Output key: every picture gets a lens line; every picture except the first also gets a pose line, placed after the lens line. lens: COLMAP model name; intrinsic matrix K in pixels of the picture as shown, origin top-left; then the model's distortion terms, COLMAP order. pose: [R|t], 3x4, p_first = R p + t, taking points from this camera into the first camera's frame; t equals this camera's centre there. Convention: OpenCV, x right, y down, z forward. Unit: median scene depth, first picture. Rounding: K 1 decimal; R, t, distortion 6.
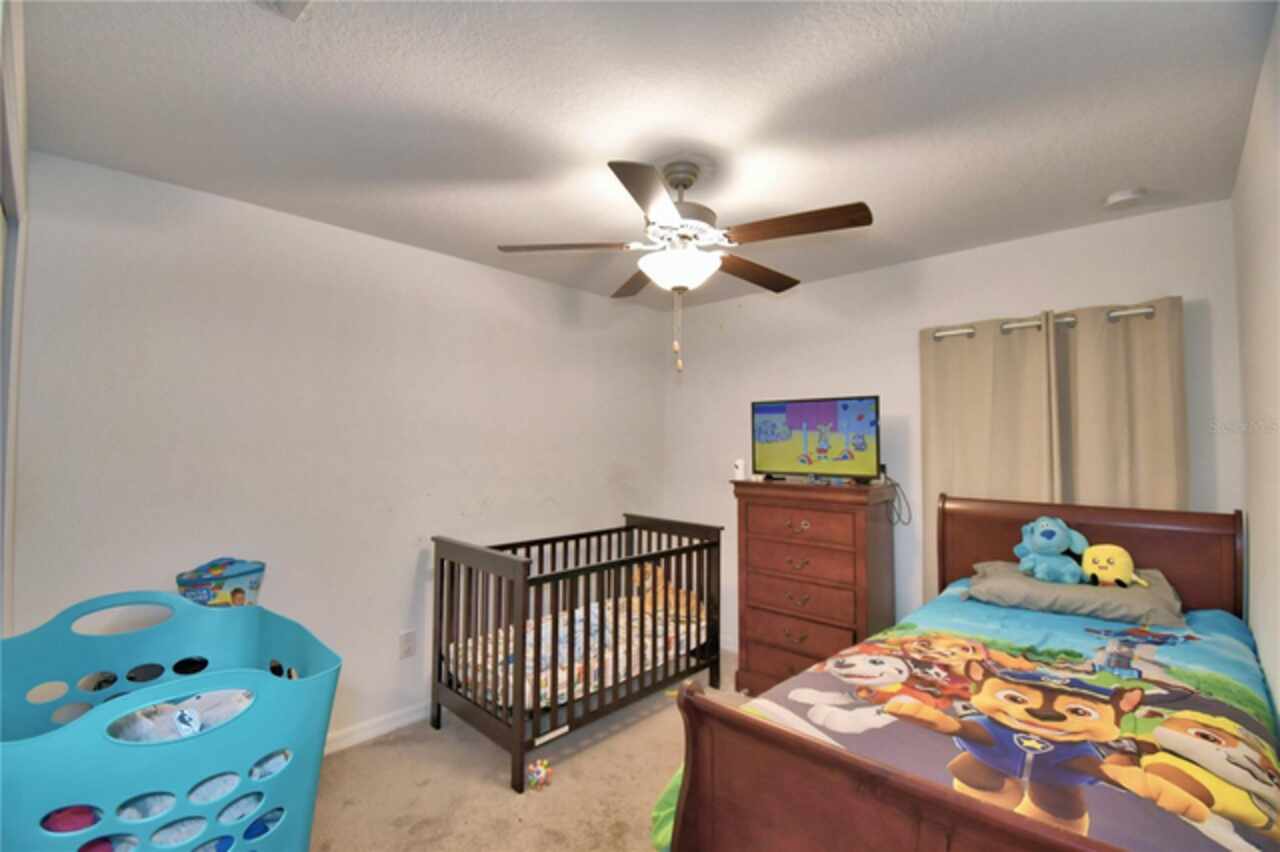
lens RADIAL K [[563.8, 0, 638.5], [0, 563.8, 427.9], [0, 0, 1]] dist [0.010962, -0.016420]
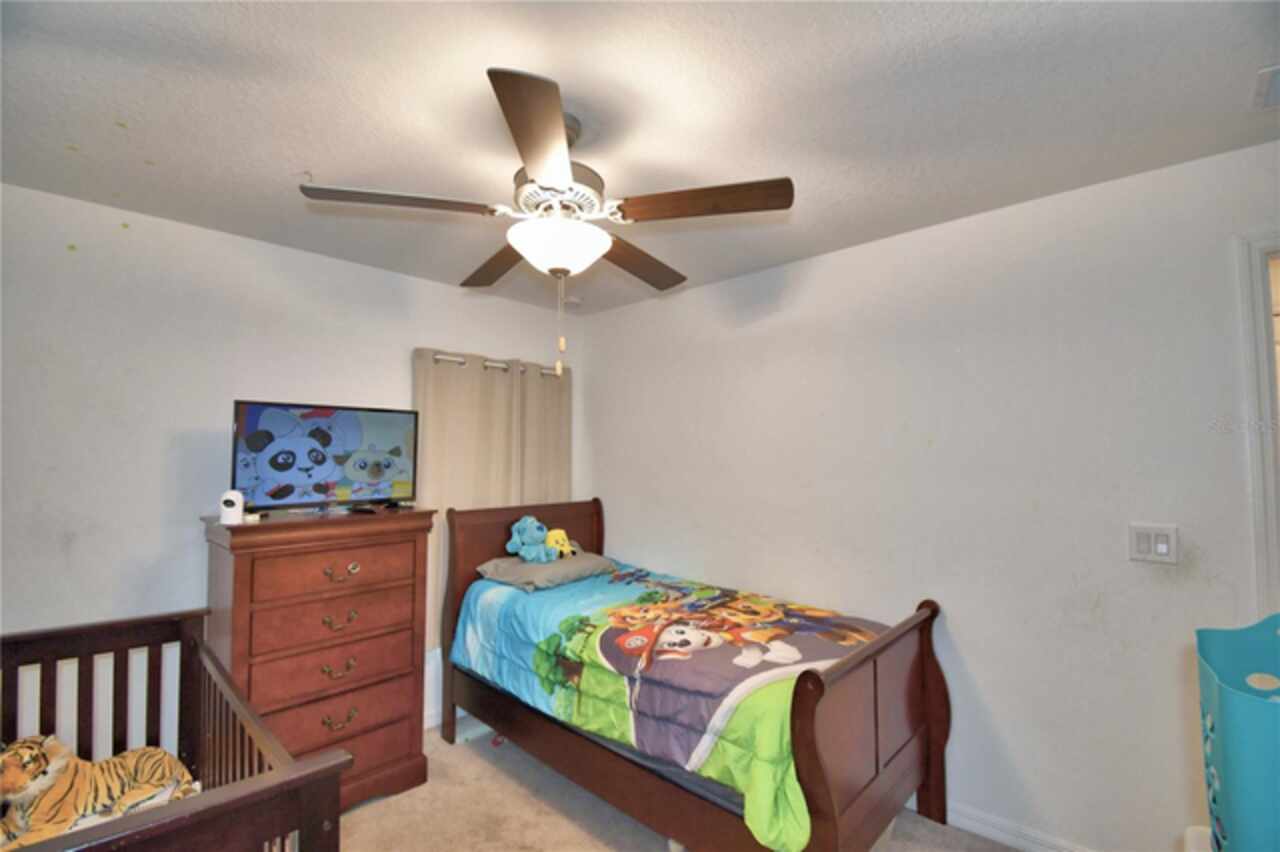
lens RADIAL K [[563.8, 0, 636.8], [0, 563.8, 430.5], [0, 0, 1]] dist [0.010962, -0.016420]
pose [[0.011396, 0.037144, 0.999245, -0.936015], [-0.024545, 0.999019, -0.036856, -0.000629], [-0.999634, -0.024107, 0.012296, 1.140486]]
